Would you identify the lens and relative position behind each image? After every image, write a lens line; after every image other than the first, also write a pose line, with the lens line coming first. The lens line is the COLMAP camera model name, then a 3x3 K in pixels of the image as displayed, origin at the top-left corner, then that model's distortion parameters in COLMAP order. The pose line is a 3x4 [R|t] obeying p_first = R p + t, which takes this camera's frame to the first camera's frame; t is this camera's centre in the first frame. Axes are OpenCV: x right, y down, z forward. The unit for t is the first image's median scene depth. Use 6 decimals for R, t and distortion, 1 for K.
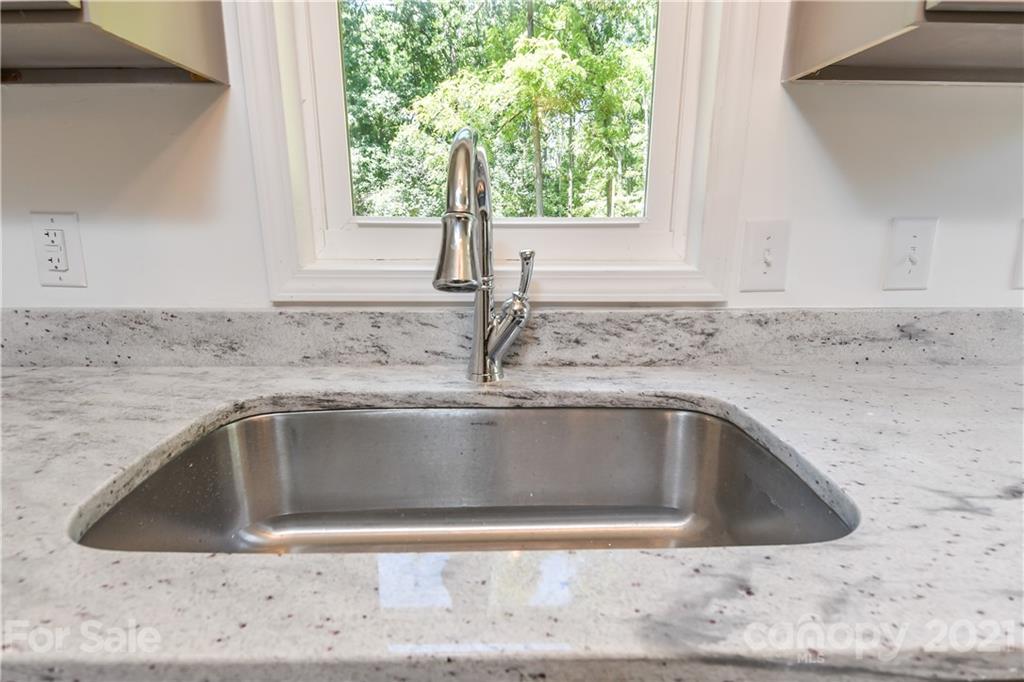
lens RADIAL K [[529.7, 0, 513.6], [0, 529.7, 341.4], [0, 0, 1]] dist [0.072280, -0.066059]
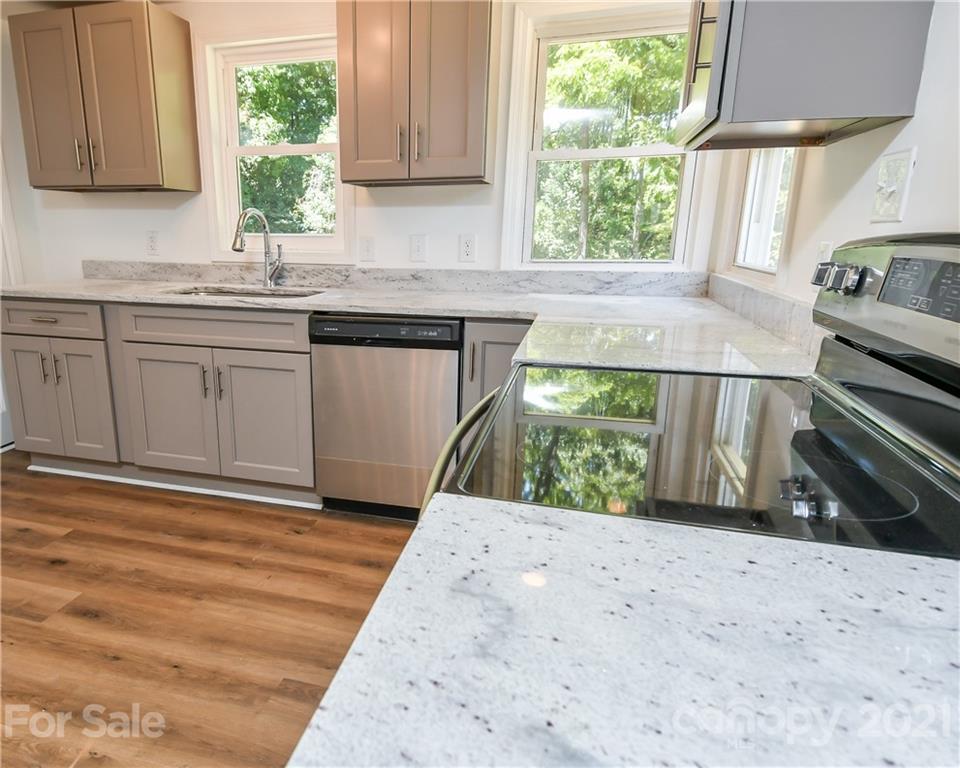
lens RADIAL K [[613.6, 0, 386.0], [0, 613.6, 386.2], [0, 0, 1]] dist [0.042027, -0.000136]
pose [[0.949828, 0.077273, -0.303077, 1.554705], [-0.074501, 0.997006, 0.020714, 0.470966], [0.303770, 0.002904, 0.952741, -1.964477]]
